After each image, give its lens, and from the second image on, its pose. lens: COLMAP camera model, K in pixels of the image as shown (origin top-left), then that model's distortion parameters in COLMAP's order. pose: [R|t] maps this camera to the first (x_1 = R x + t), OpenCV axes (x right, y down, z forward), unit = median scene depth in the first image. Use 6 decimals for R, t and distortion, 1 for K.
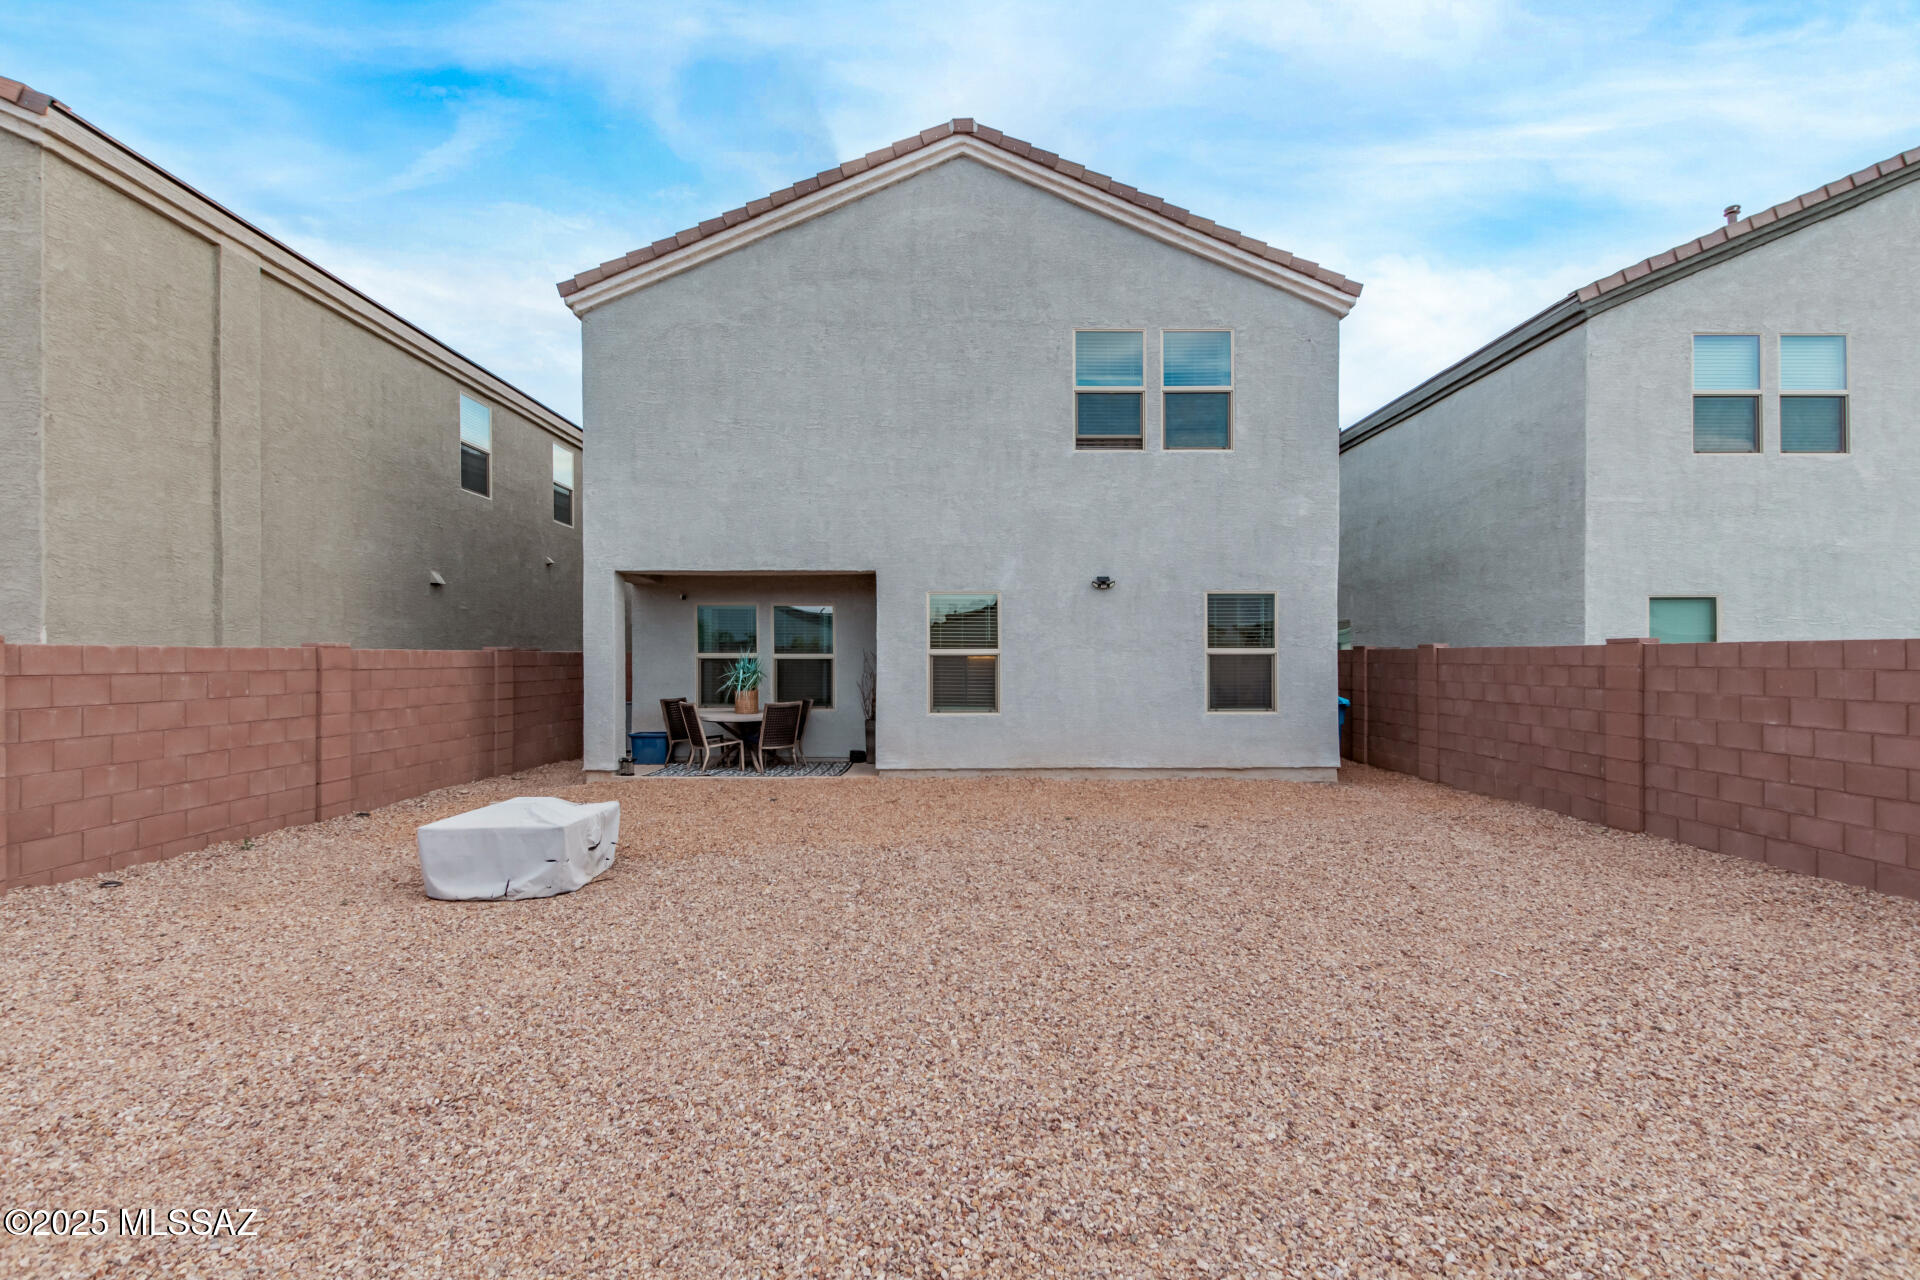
lens RADIAL K [[890.7, 0, 951.5], [0, 890.7, 651.7], [0, 0, 1]] dist [0.003446, -0.001234]
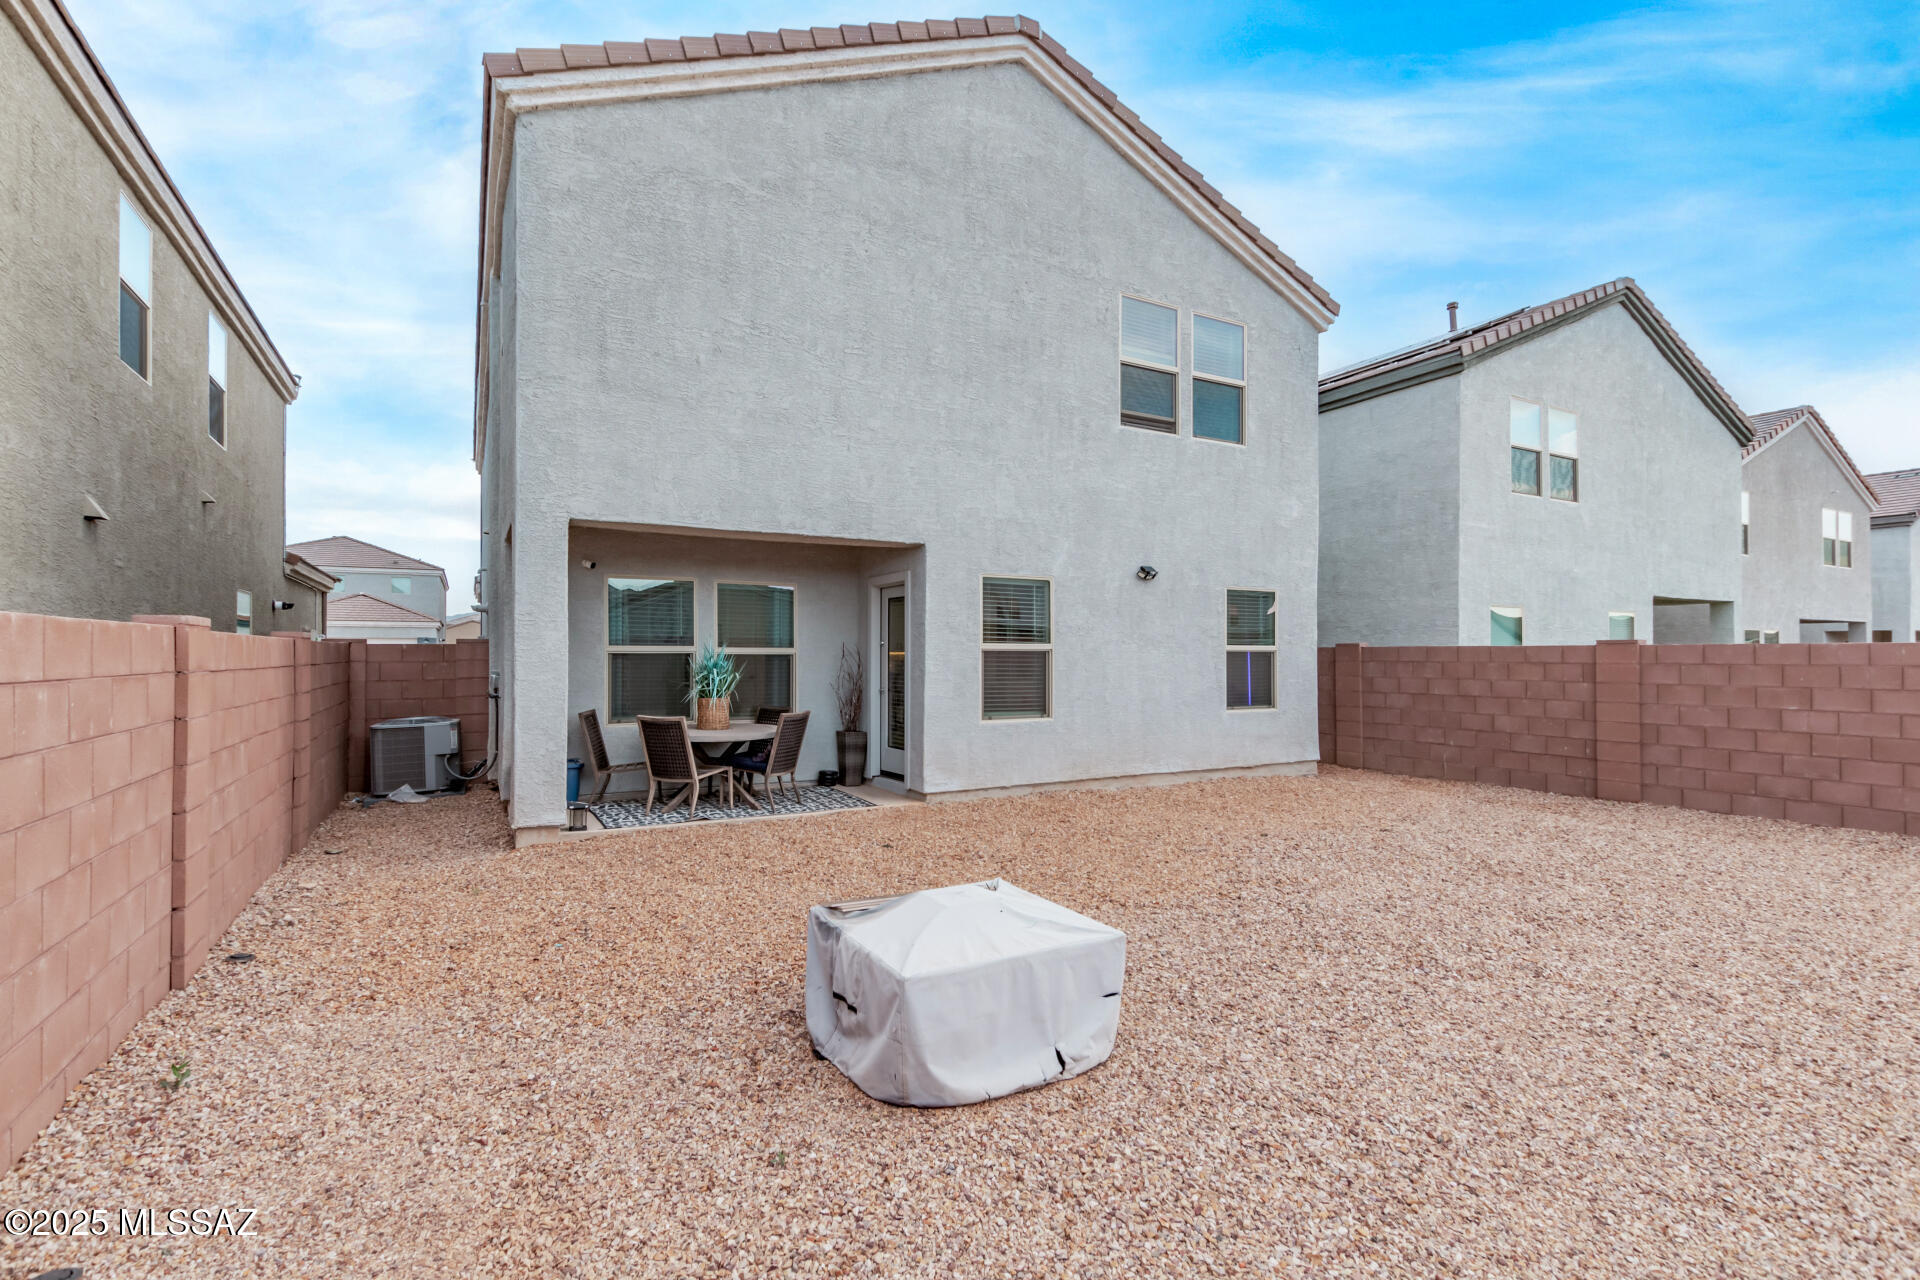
lens RADIAL K [[890.7, 0, 960.8], [0, 890.7, 644.1], [0, 0, 1]] dist [0.003446, -0.001234]
pose [[0.873802, 0.009950, 0.486179, -0.443944], [-0.007137, 0.999945, -0.007638, 0.004538], [-0.486229, 0.003205, 0.873826, 0.287067]]
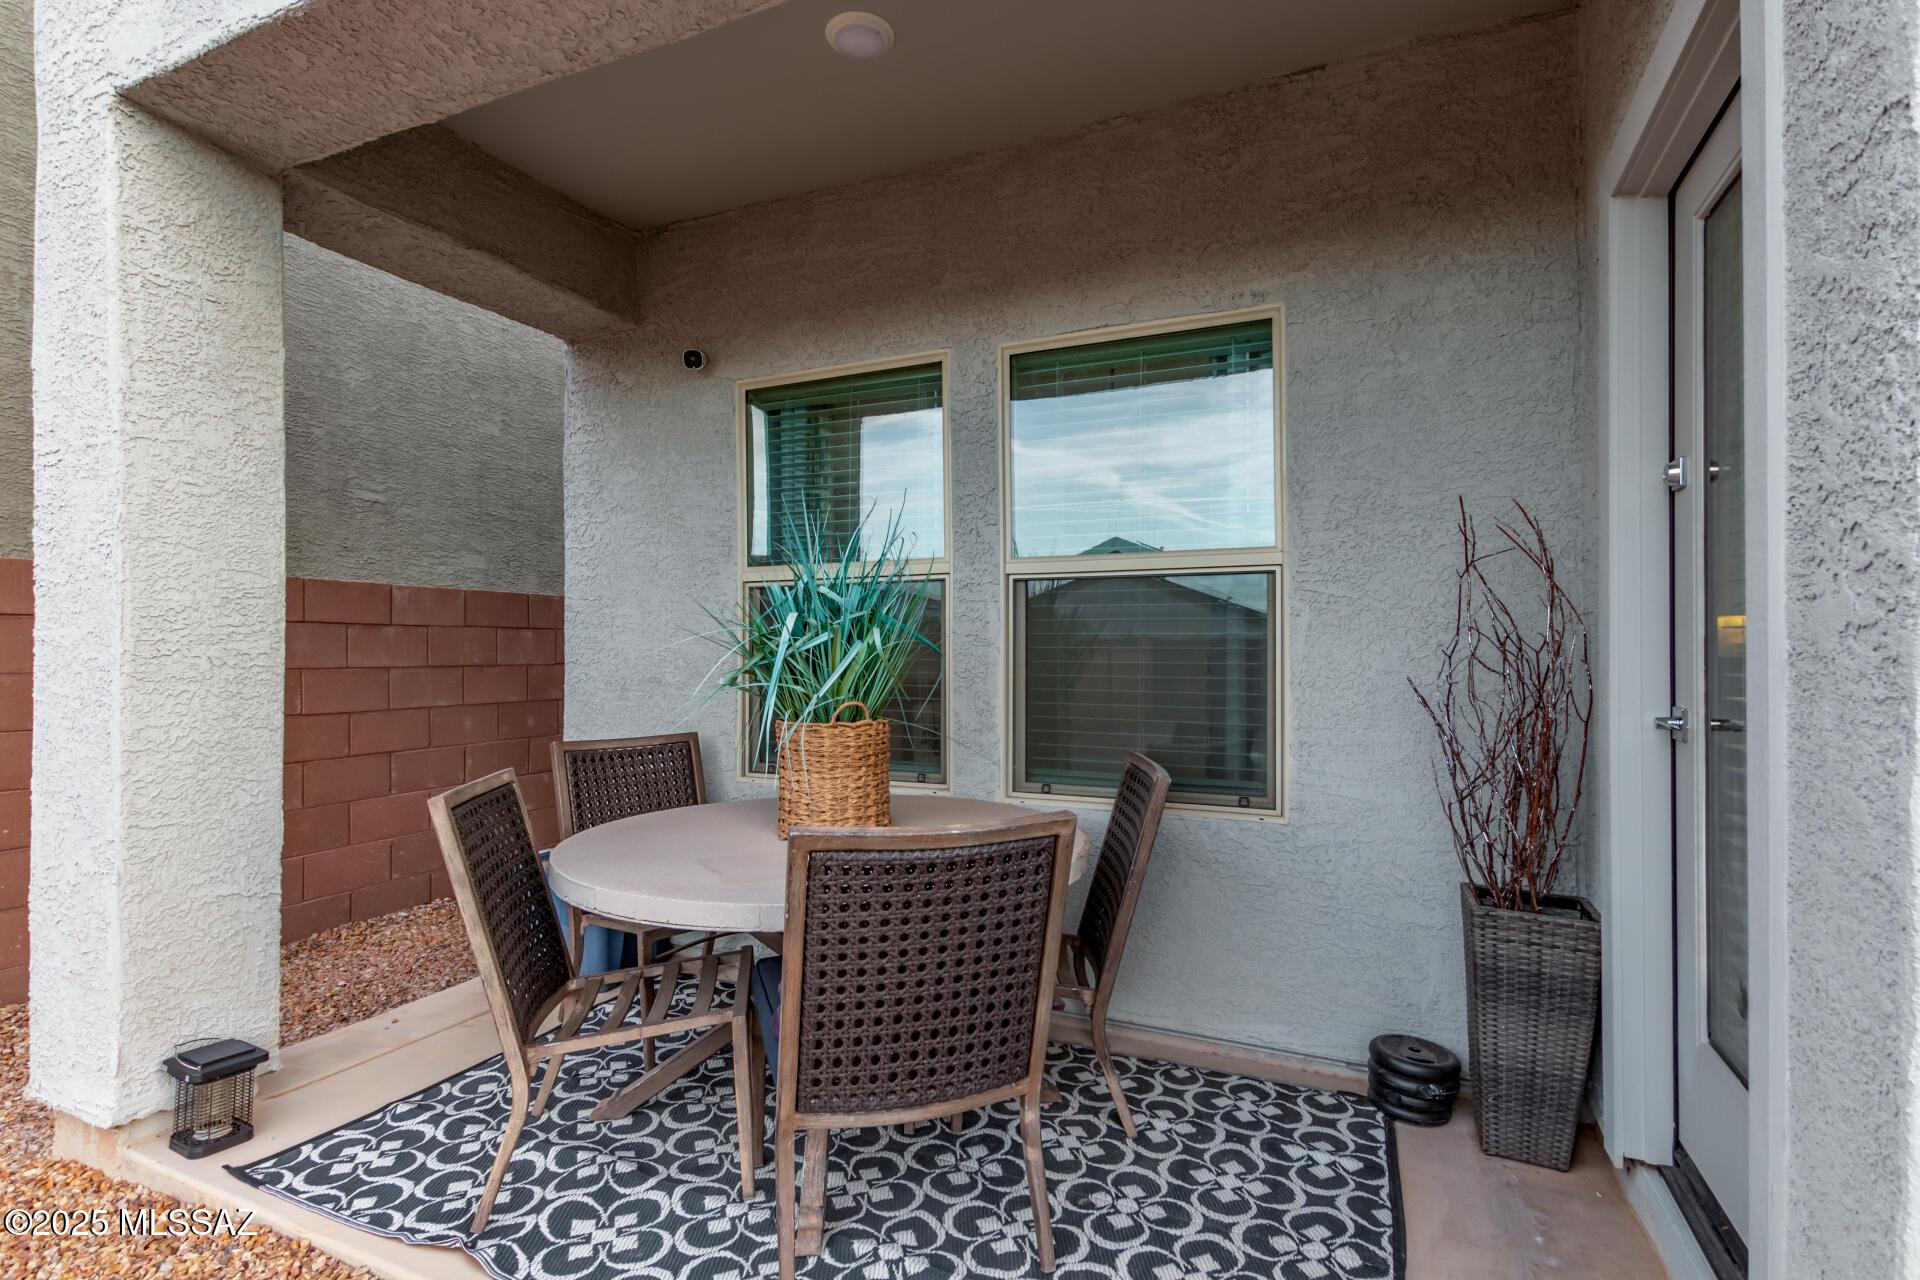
lens RADIAL K [[890.7, 0, 964.9], [0, 890.7, 643.9], [0, 0, 1]] dist [0.003446, -0.001234]
pose [[0.907936, -0.000034, -0.419109, -0.130193], [0.001379, 0.999995, 0.002905, 0.027769], [0.419107, -0.003216, 0.907931, 0.898402]]
